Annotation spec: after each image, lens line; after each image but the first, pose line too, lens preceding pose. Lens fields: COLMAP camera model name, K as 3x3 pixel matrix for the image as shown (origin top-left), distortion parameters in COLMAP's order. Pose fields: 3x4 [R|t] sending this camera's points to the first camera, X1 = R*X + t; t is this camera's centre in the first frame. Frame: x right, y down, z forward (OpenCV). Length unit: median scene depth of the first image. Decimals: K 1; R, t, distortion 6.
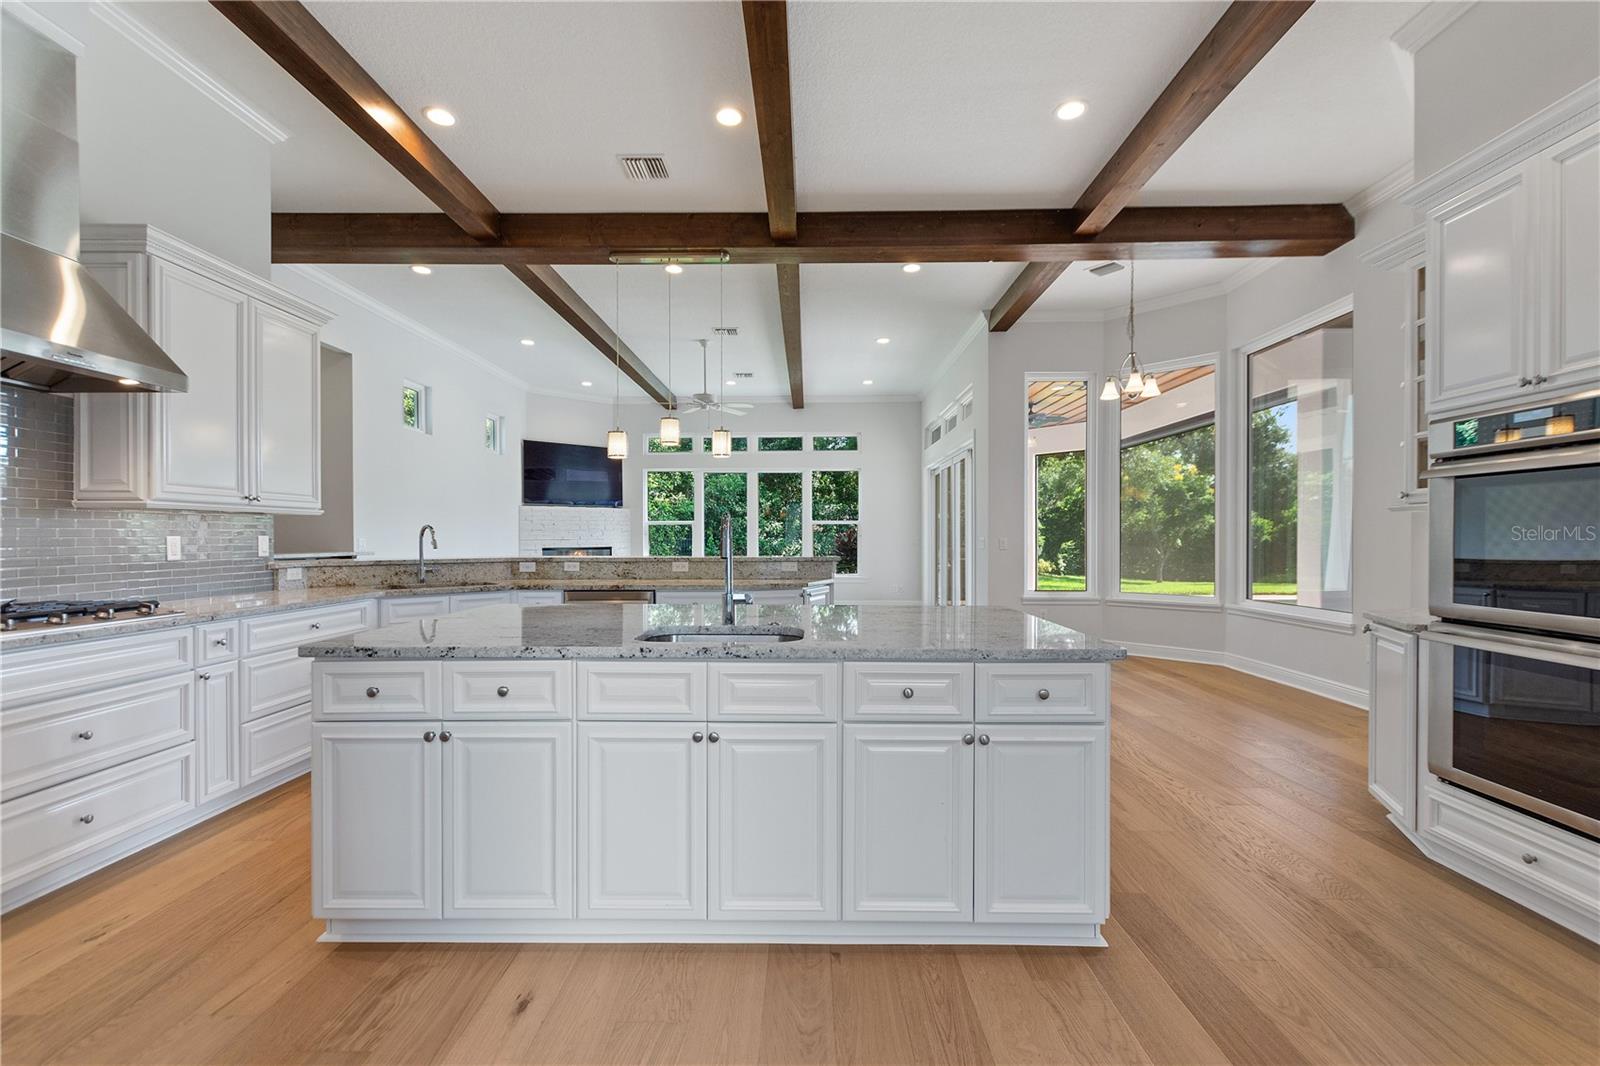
lens RADIAL K [[710.8, 0, 802.4], [0, 710.8, 543.8], [0, 0, 1]] dist [0.003715, 0.000158]
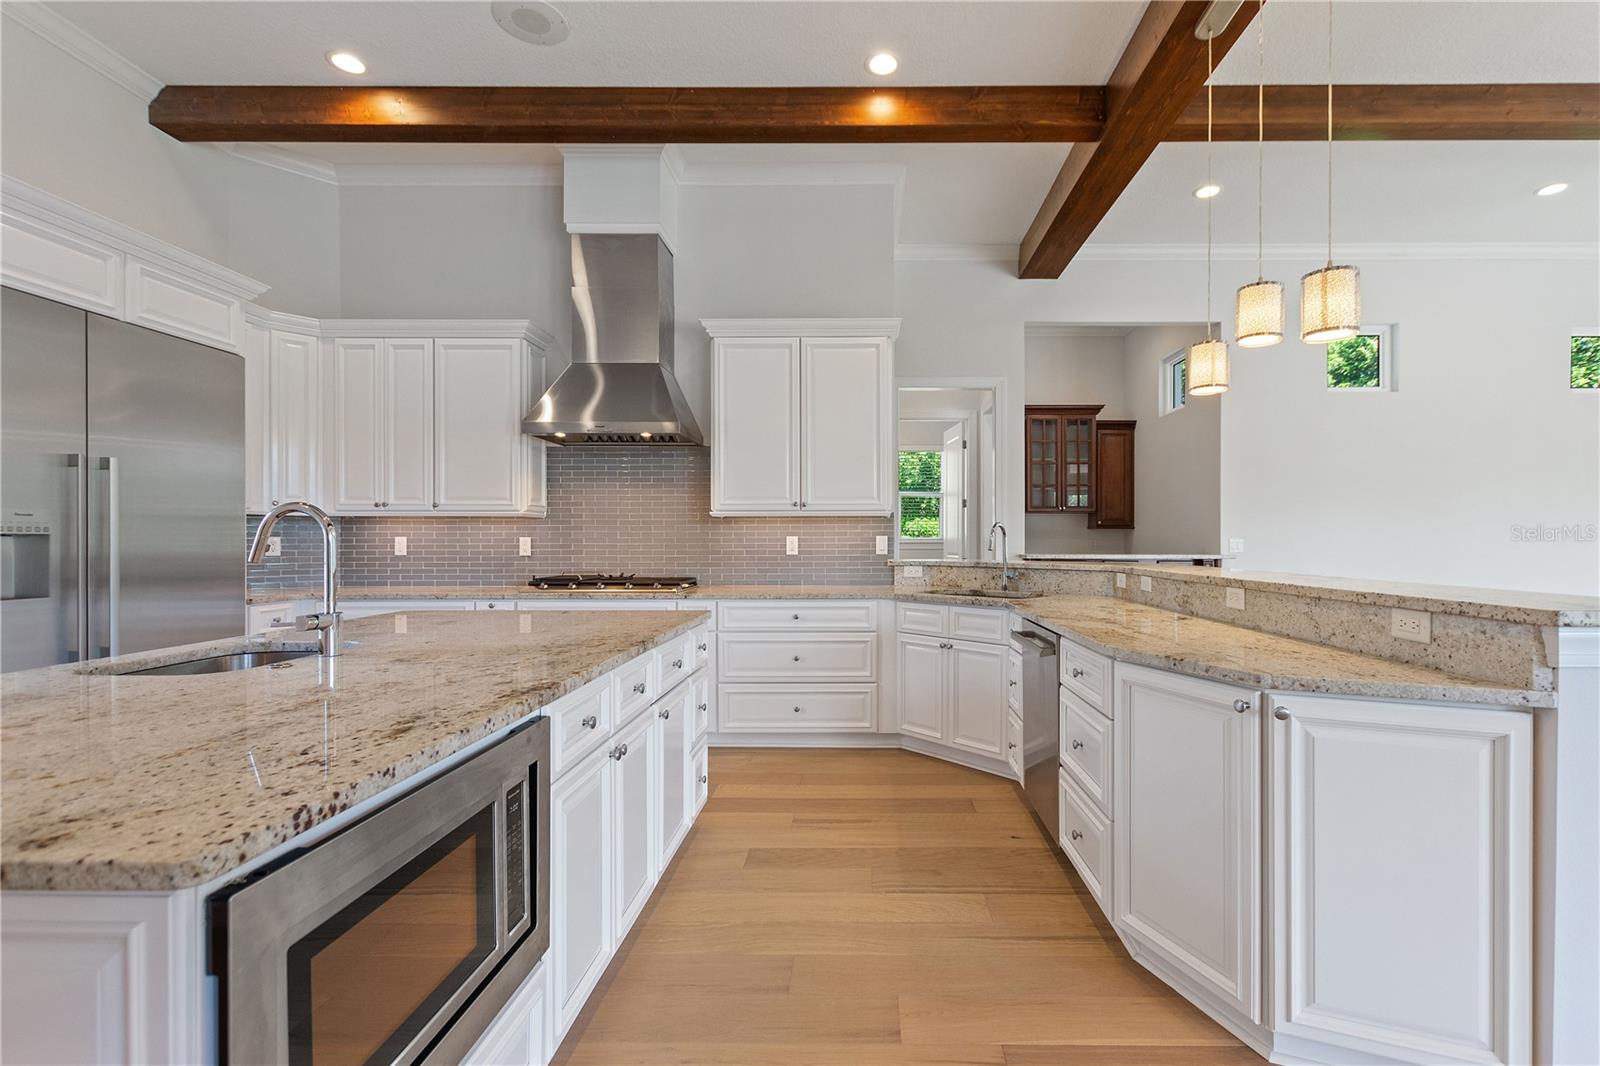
lens RADIAL K [[726.4, 0, 858.3], [0, 726.4, 541.8], [0, 0, 1]] dist [0.003708, 0.000005]
pose [[0.002328, 0.004442, -0.999987, 0.339798], [-0.008849, 0.999951, 0.004422, -0.005558], [0.999958, 0.008838, 0.002367, 0.820154]]
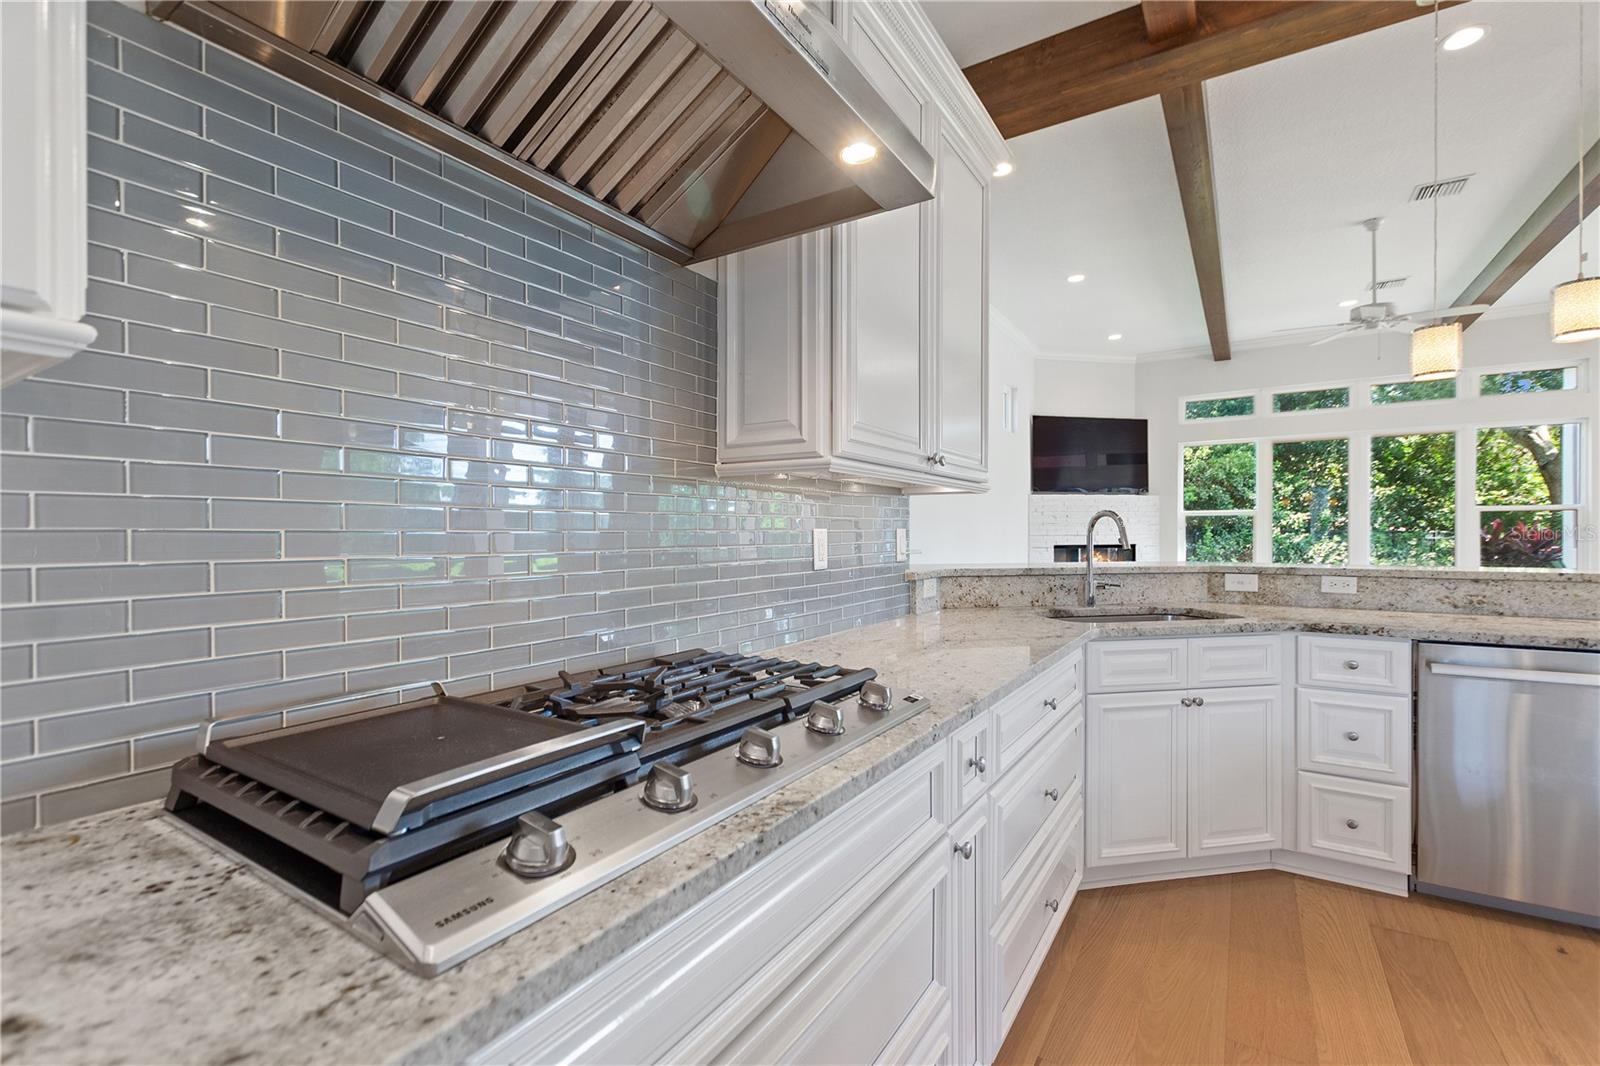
lens RADIAL K [[706.8, 0, 801.6], [0, 706.8, 535.5], [0, 0, 1]] dist [0.002739, 0.000285]
pose [[0.849803, 0.000869, -0.527100, -0.425780], [-0.004147, 0.999979, -0.005036, -0.001259], [0.527085, 0.006466, 0.849788, 0.357350]]
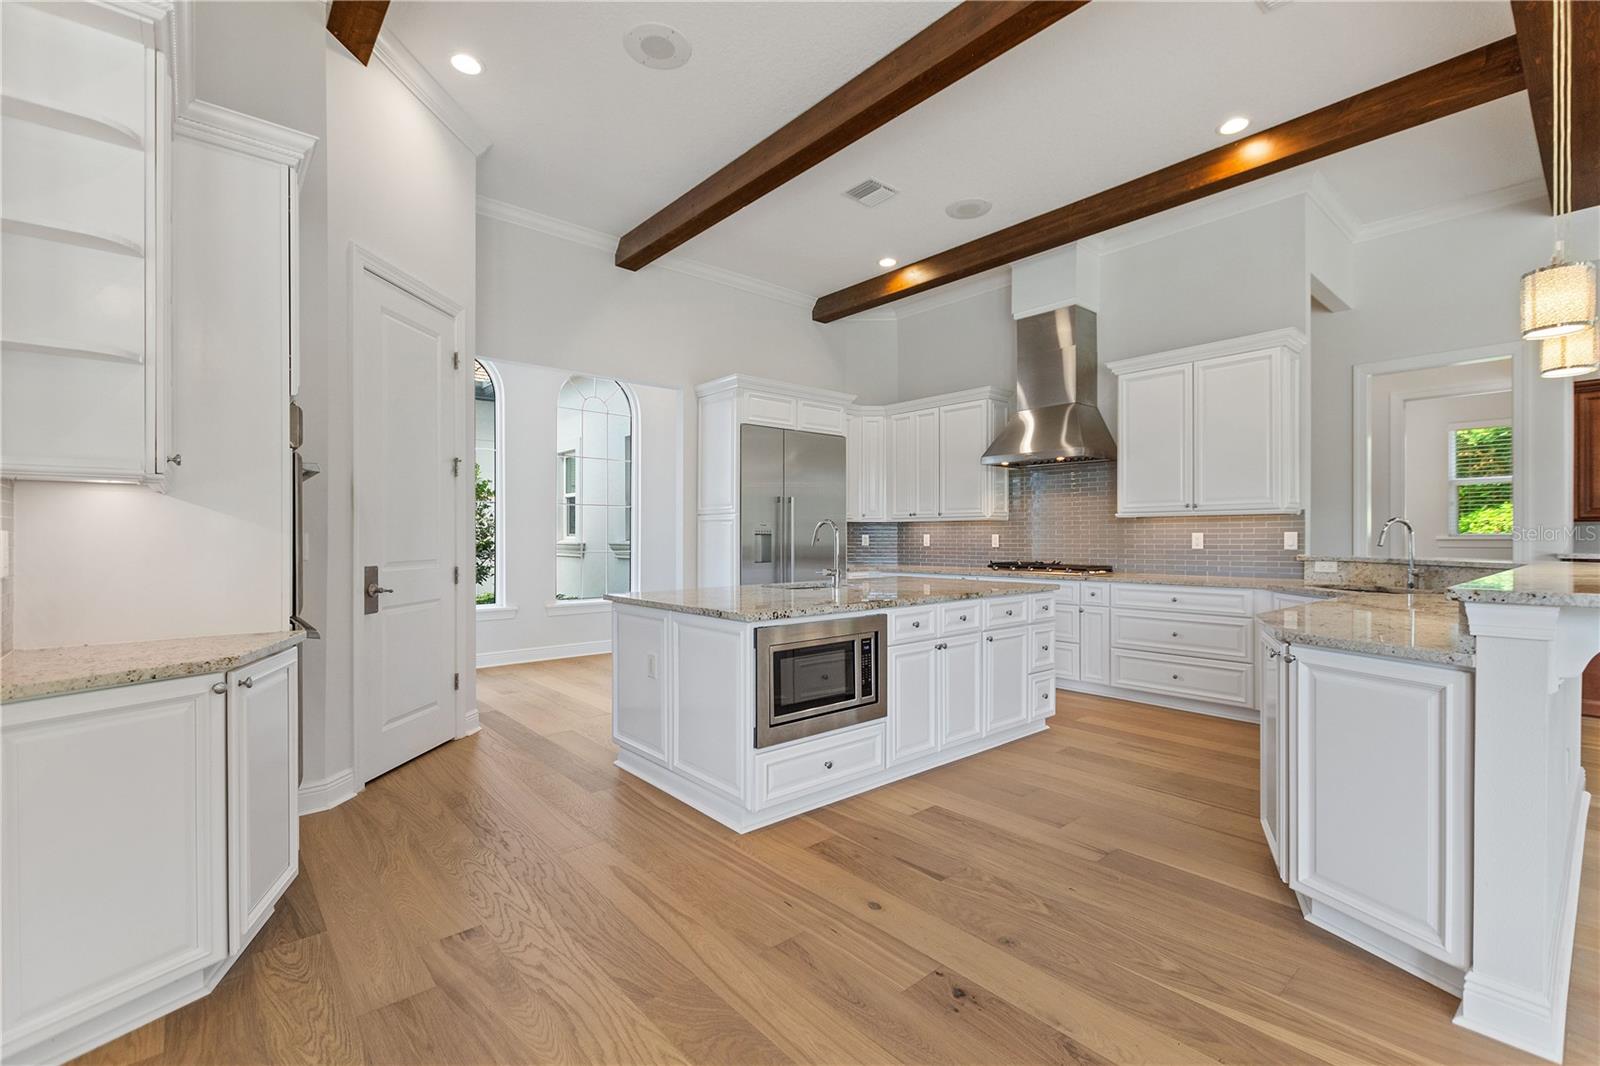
lens RADIAL K [[697.1, 0, 799.0], [0, 697.1, 538.6], [0, 0, 1]] dist [0.001054, -0.000010]
pose [[-0.750711, 0.003607, -0.660621, 0.535893], [-0.004050, 0.999941, 0.010062, -0.007304], [0.660618, 0.010229, -0.750652, 1.137633]]
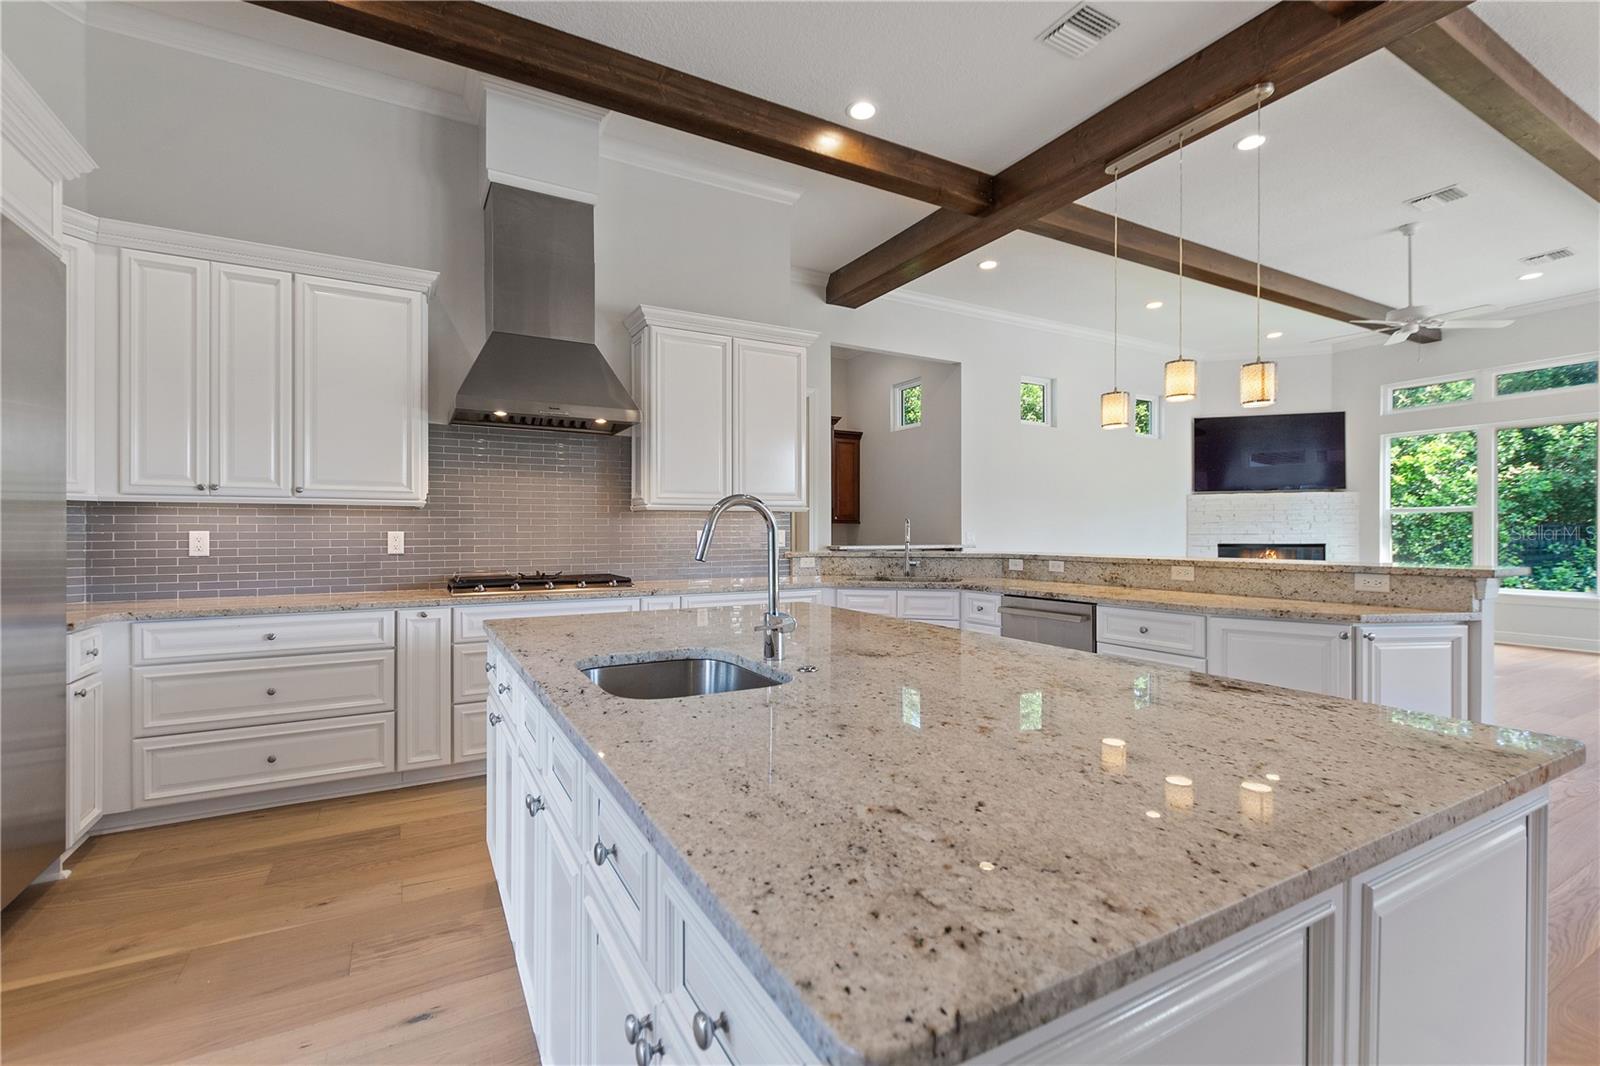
lens RADIAL K [[706.8, 0, 801.6], [0, 706.8, 535.5], [0, 0, 1]] dist [0.002739, 0.000285]
pose [[0.497870, 0.004649, -0.867239, 0.263652], [-0.007125, 0.999974, 0.001271, -0.003080], [0.867222, 0.005546, 0.497890, 0.367242]]
